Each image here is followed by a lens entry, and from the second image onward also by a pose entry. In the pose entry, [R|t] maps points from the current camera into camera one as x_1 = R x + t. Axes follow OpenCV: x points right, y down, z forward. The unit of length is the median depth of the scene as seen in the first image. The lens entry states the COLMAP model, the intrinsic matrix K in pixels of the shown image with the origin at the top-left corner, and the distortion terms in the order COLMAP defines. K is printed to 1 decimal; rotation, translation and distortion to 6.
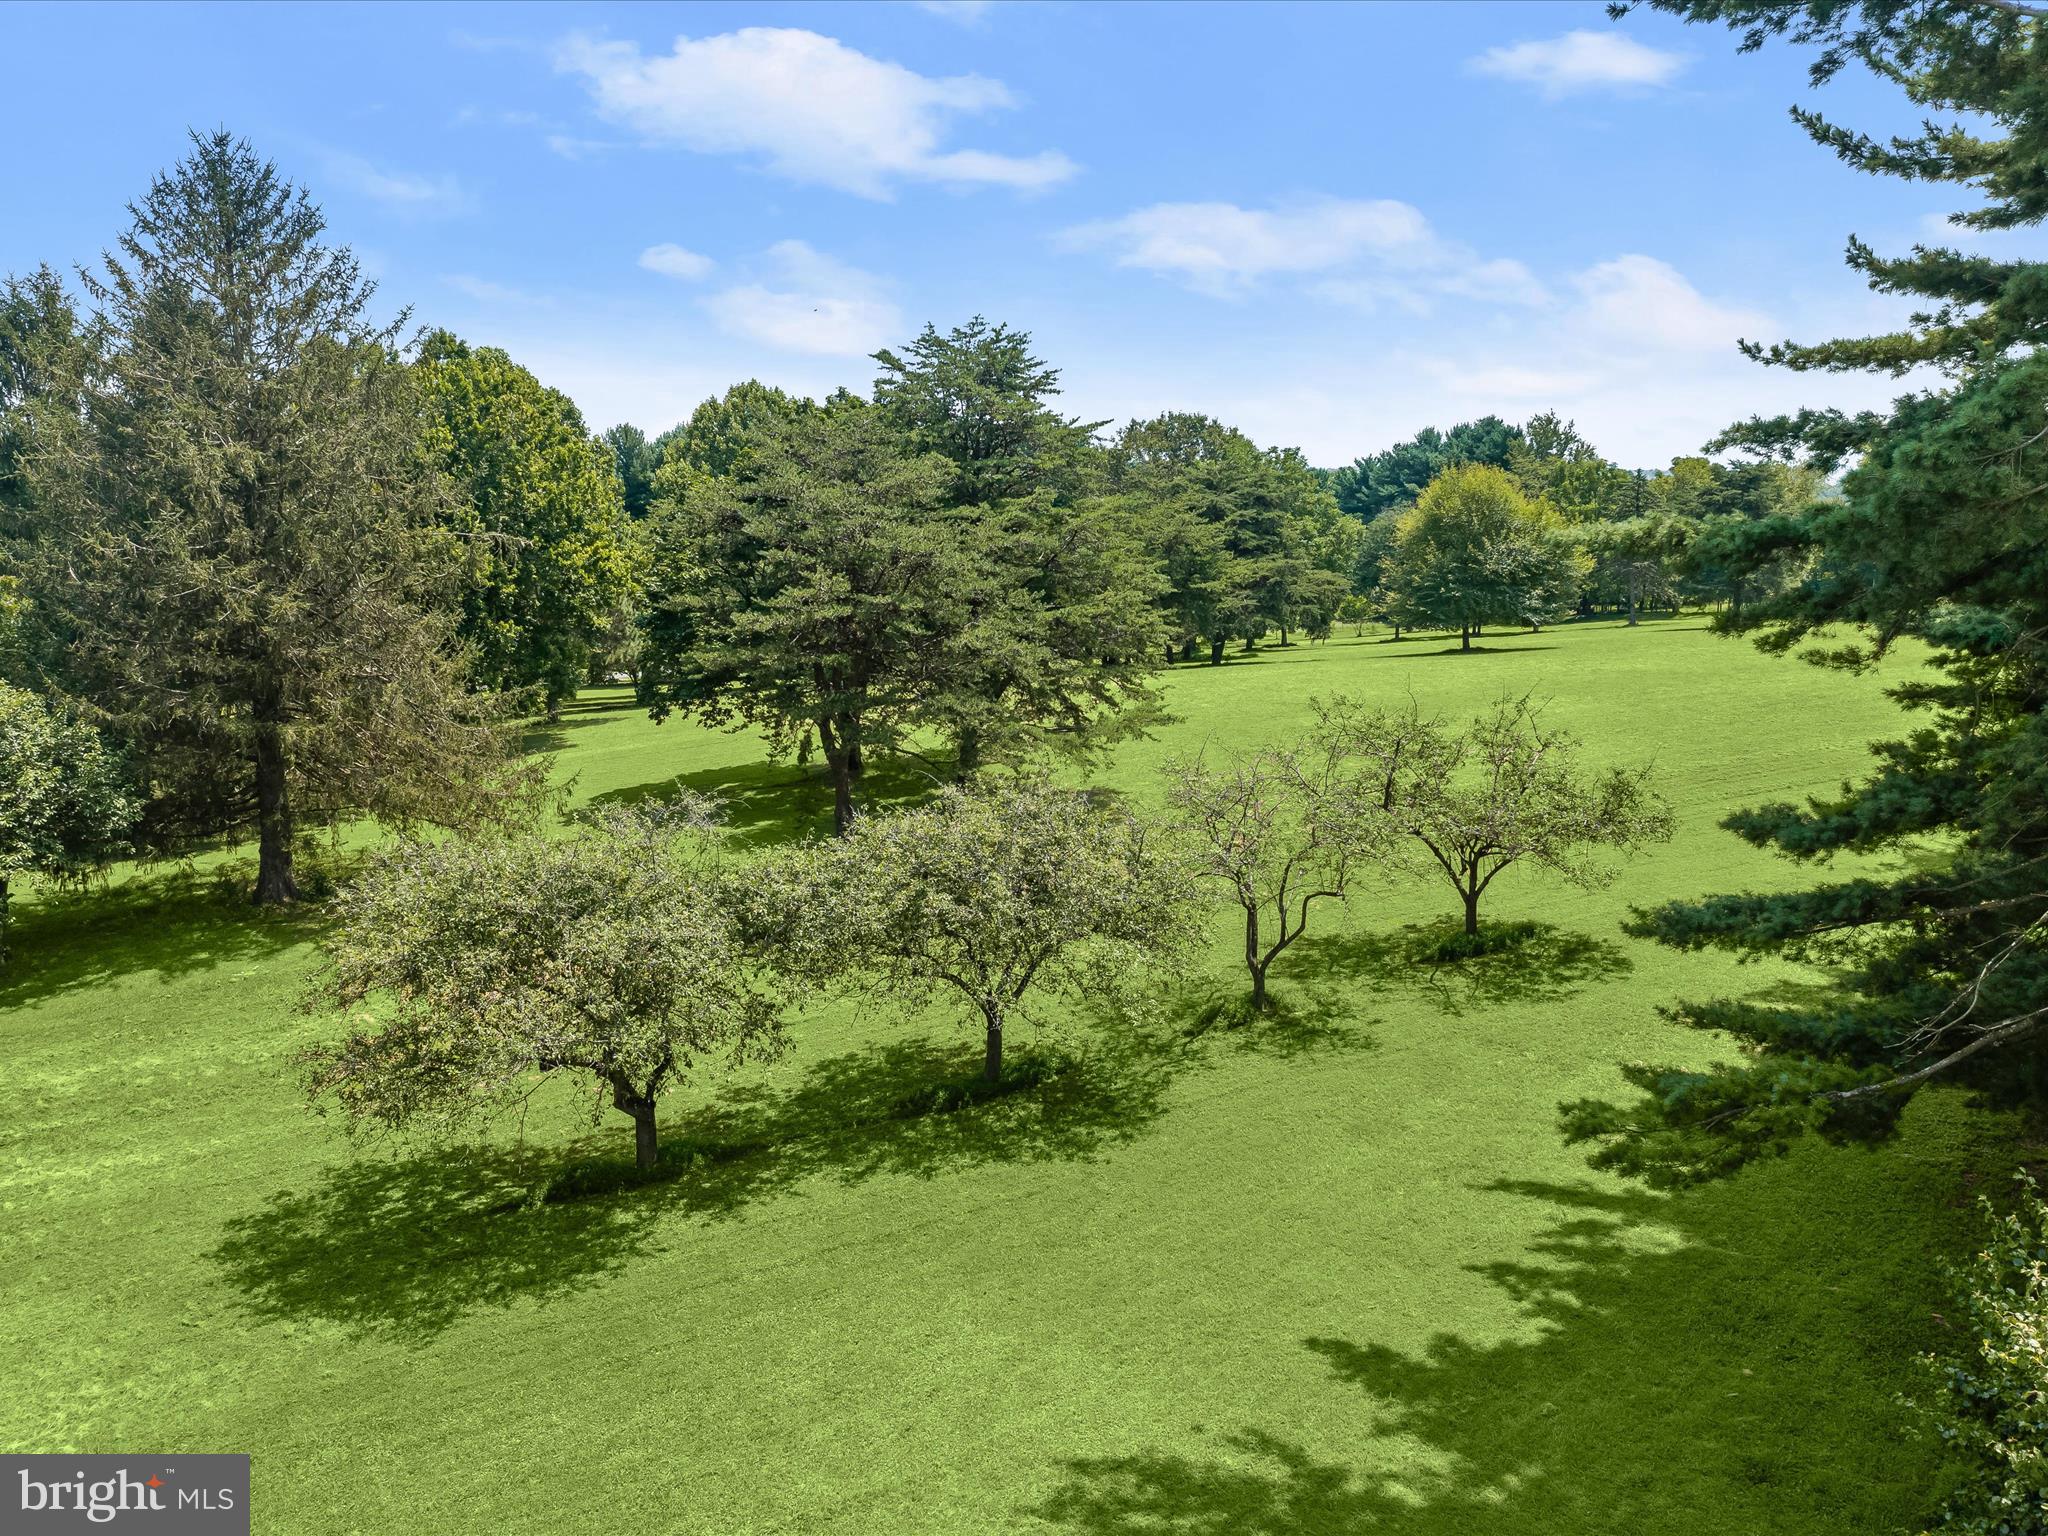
lens RADIAL K [[1848.8, 0, 1014.2], [0, 1848.8, 768.5], [0, 0, 1]] dist [-0.018553, 0.010164]
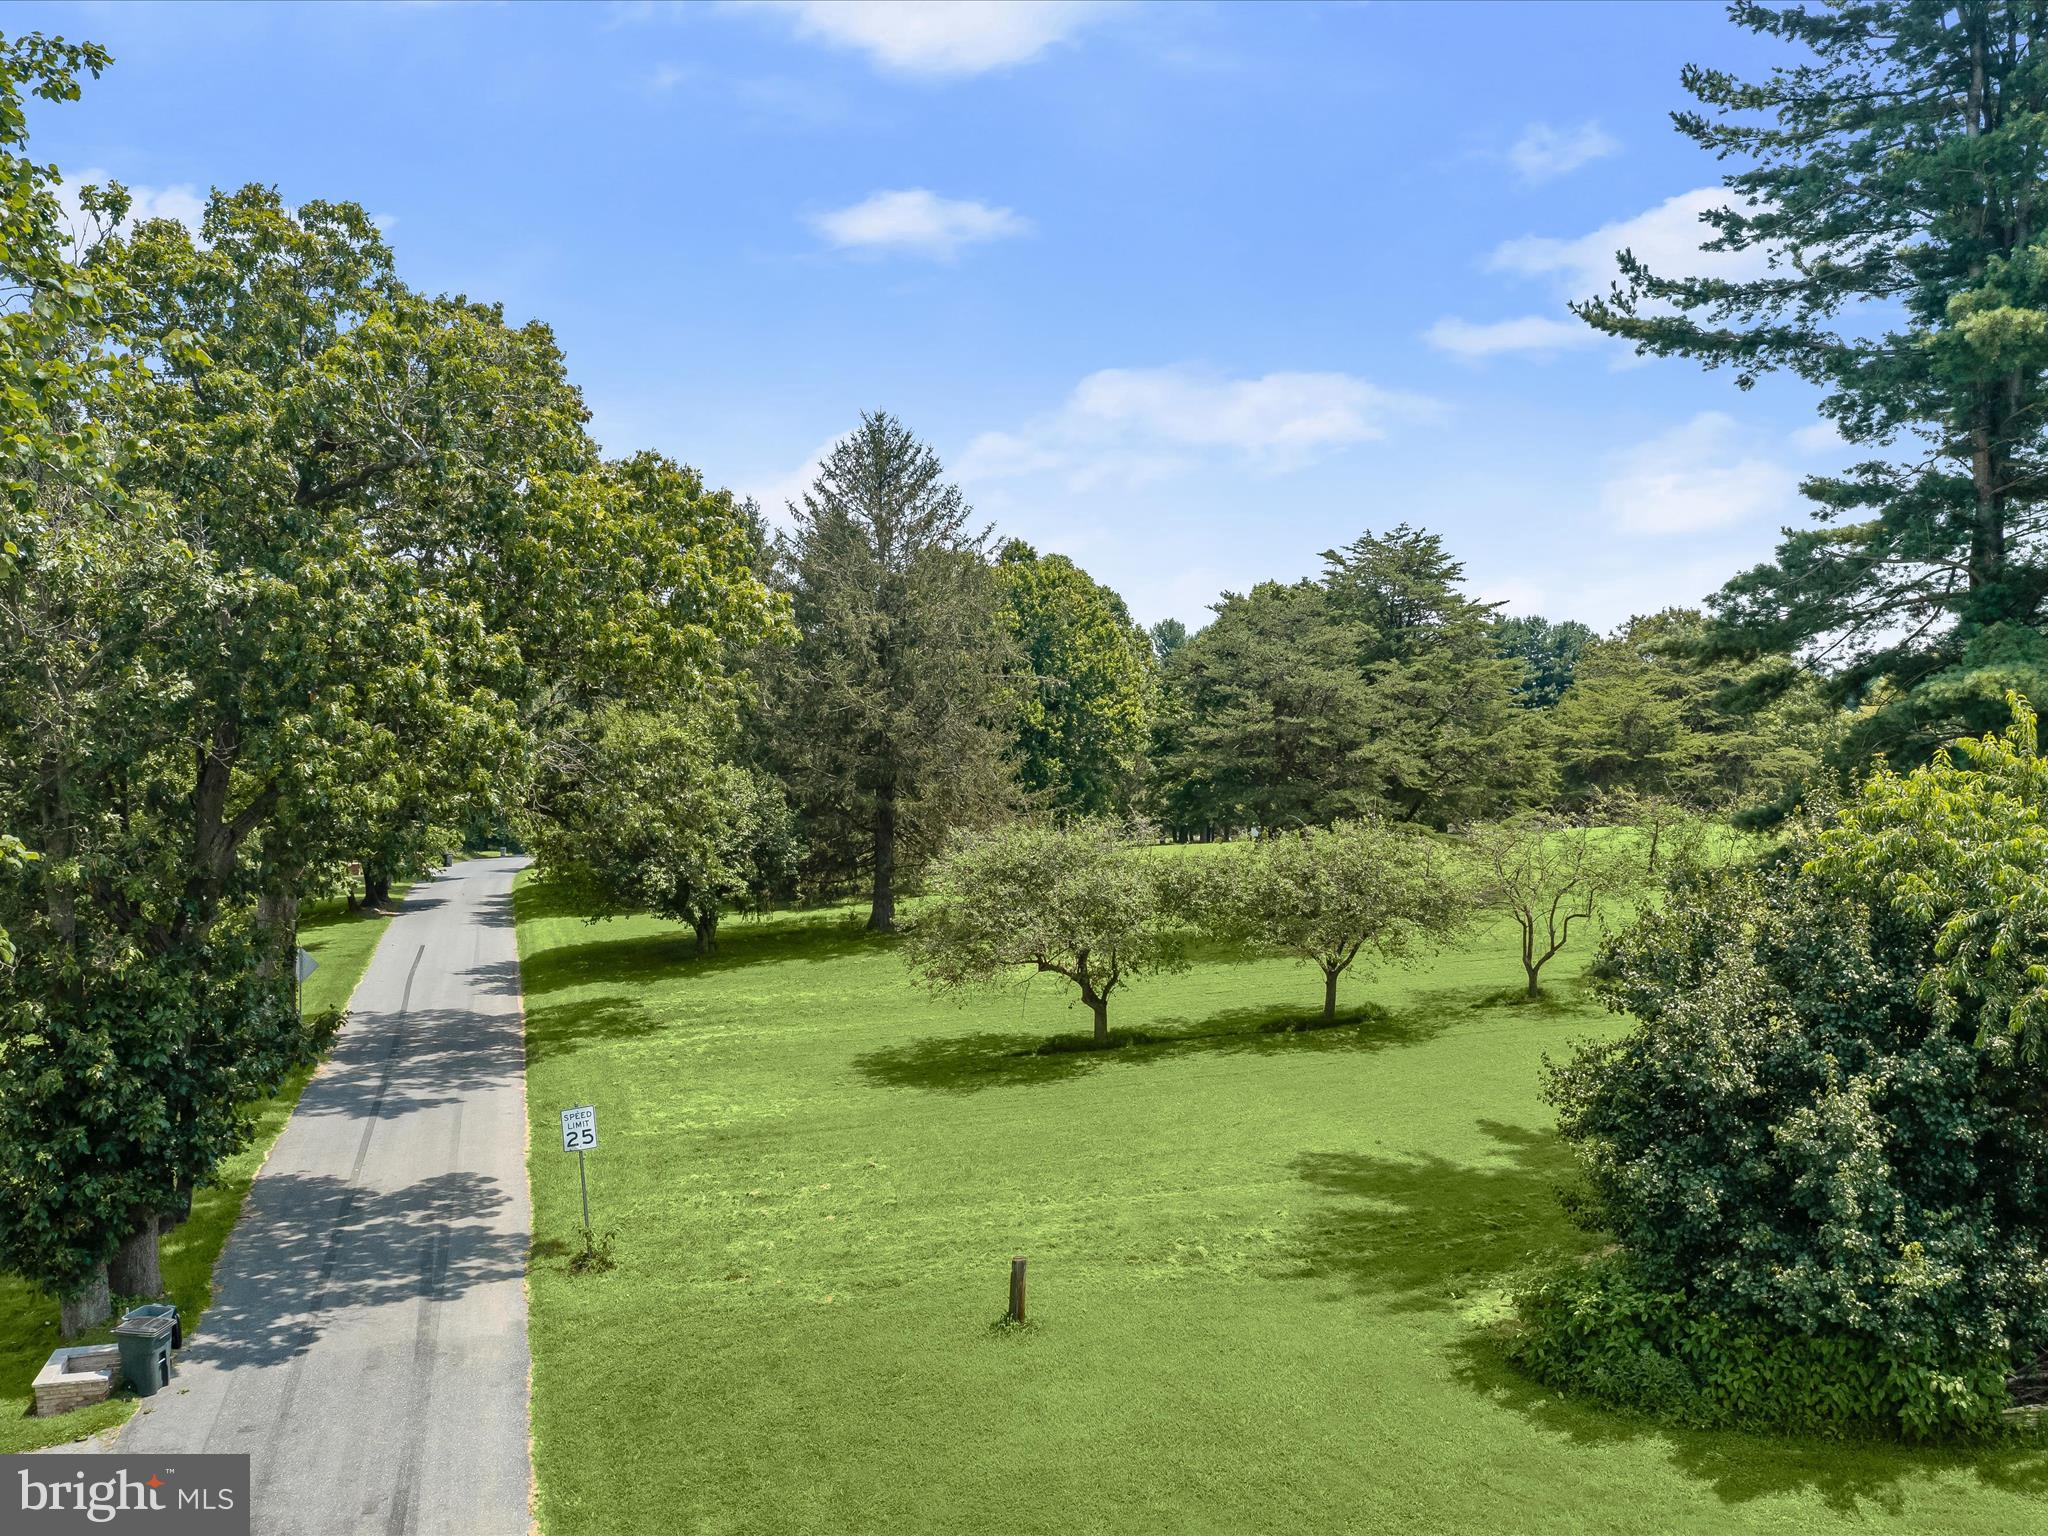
lens RADIAL K [[1848.8, 0, 1014.2], [0, 1848.8, 768.5], [0, 0, 1]] dist [-0.018553, 0.010164]
pose [[0.954874, 0.022175, -0.296183, 0.128459], [-0.054454, 0.993376, -0.101184, 0.091650], [0.291978, 0.112747, 0.949756, -0.370652]]
